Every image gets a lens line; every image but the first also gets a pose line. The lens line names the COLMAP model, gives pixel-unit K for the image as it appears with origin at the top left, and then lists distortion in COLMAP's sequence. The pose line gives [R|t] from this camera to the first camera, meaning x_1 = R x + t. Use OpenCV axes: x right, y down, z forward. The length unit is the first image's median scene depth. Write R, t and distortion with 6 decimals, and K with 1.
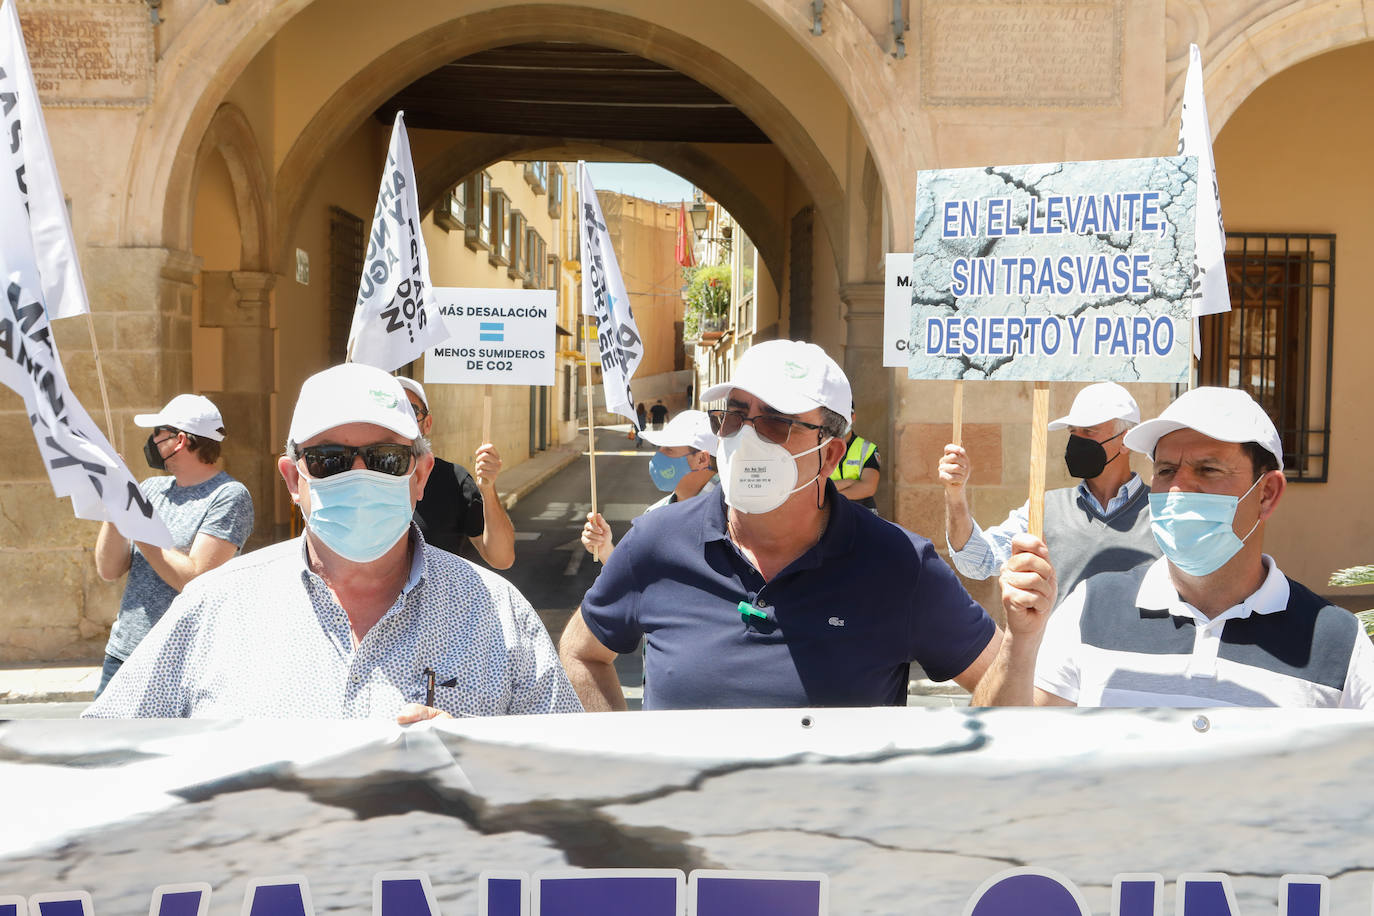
lens RADIAL K [[1704.5, 0, 690.1], [0, 1704.5, 443.7], [0, 0, 1]] dist [-0.018866, 0.086058]
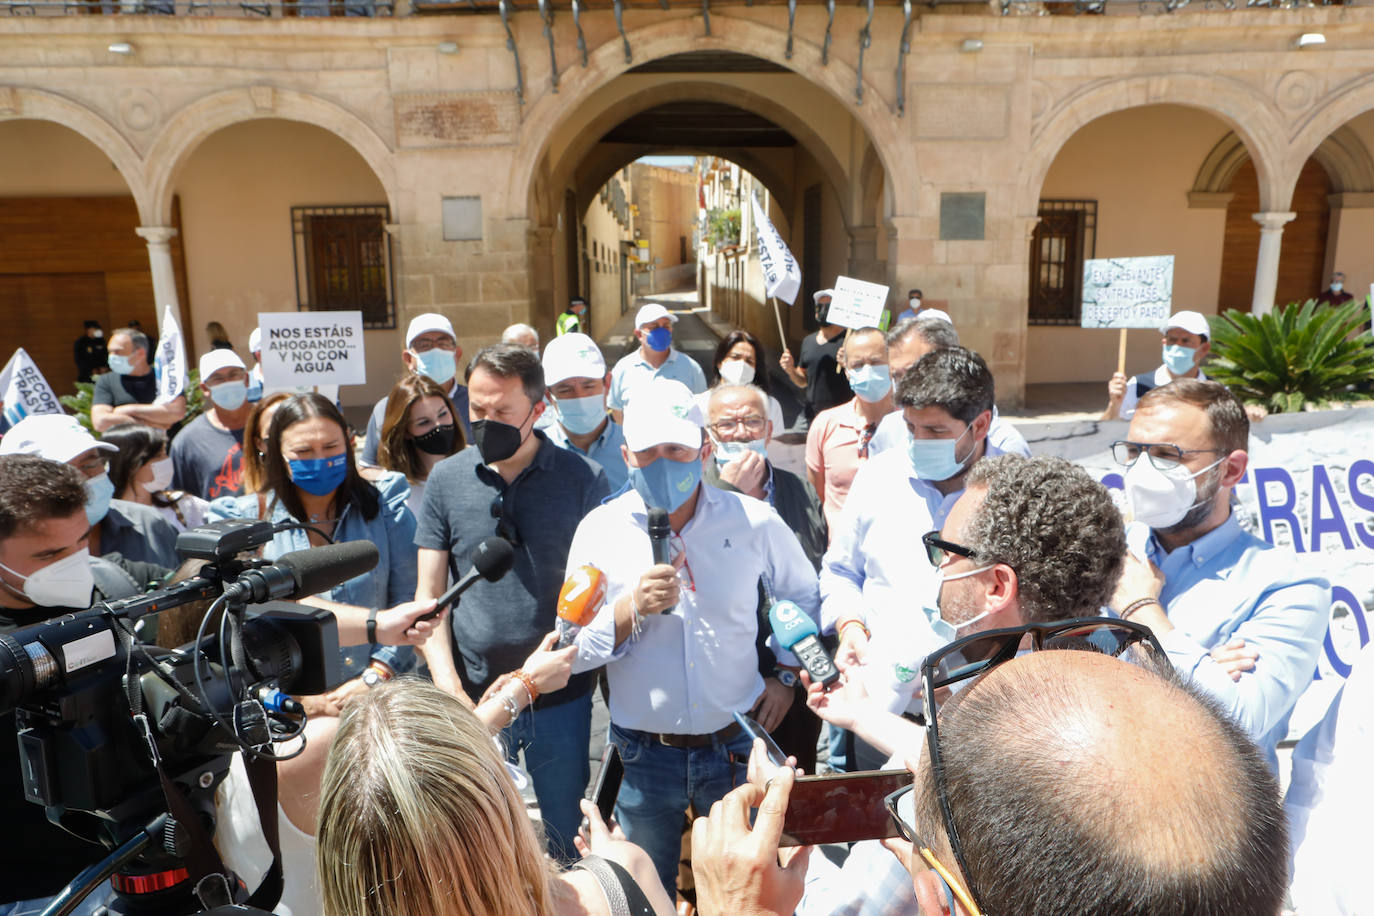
lens RADIAL K [[949.4, 0, 687.0], [0, 949.4, 458.0], [0, 0, 1]] dist [-0.095708, 0.064833]
pose [[0.999718, -0.022523, 0.007465, -0.137225], [0.021030, 0.986754, 0.160856, -0.012446], [-0.010989, -0.160654, 0.986950, -0.136974]]
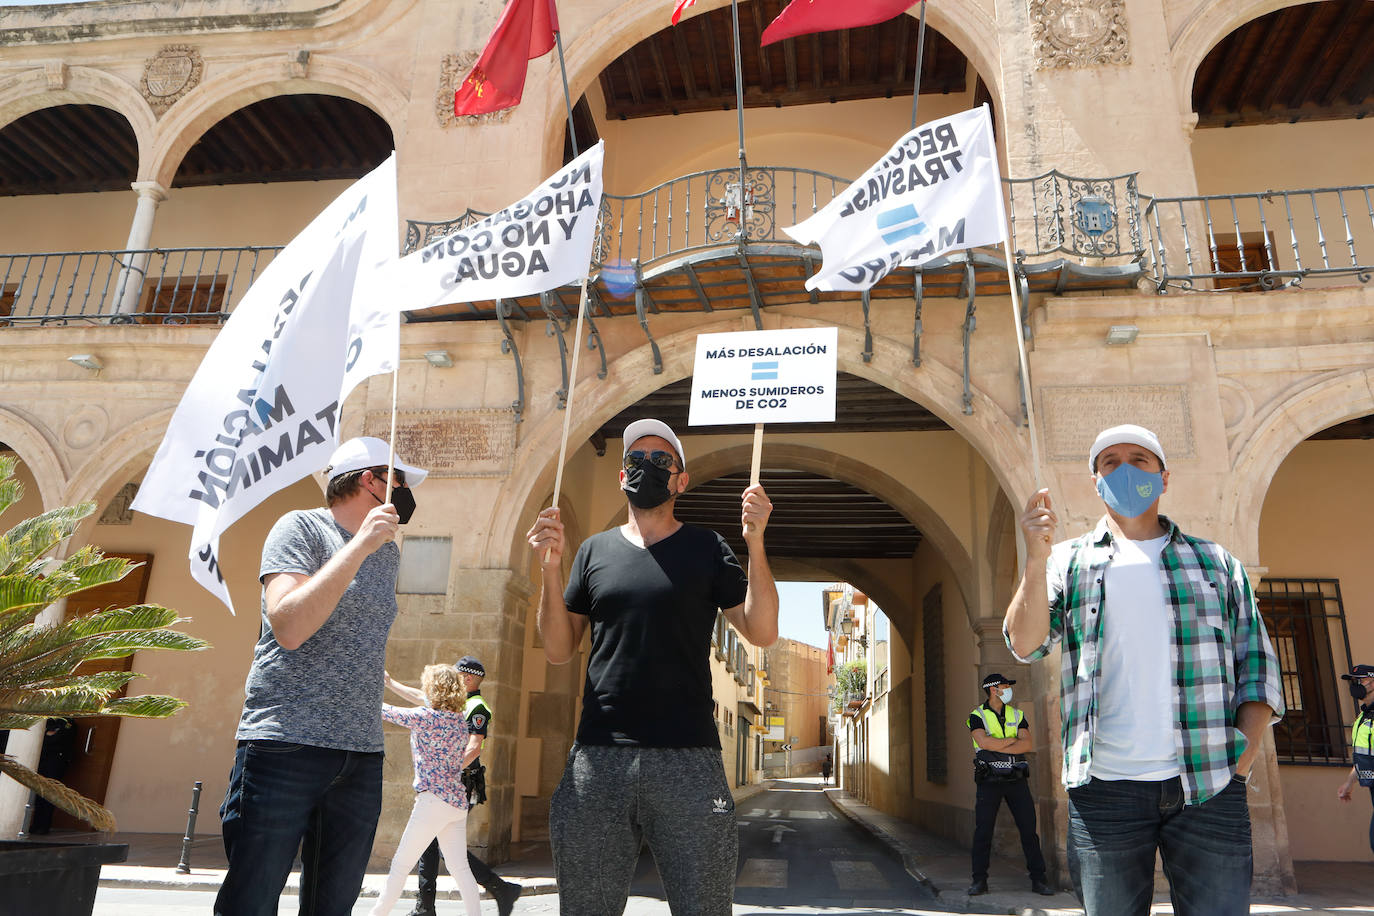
lens RADIAL K [[966.1, 0, 694.0], [0, 966.1, 457.2], [0, 0, 1]] dist [-0.106690, 0.085576]
pose [[0.991285, -0.013539, -0.131040, -0.045320], [-0.031302, 0.942010, -0.334122, 0.063282], [0.127964, 0.335312, 0.933376, 0.225948]]
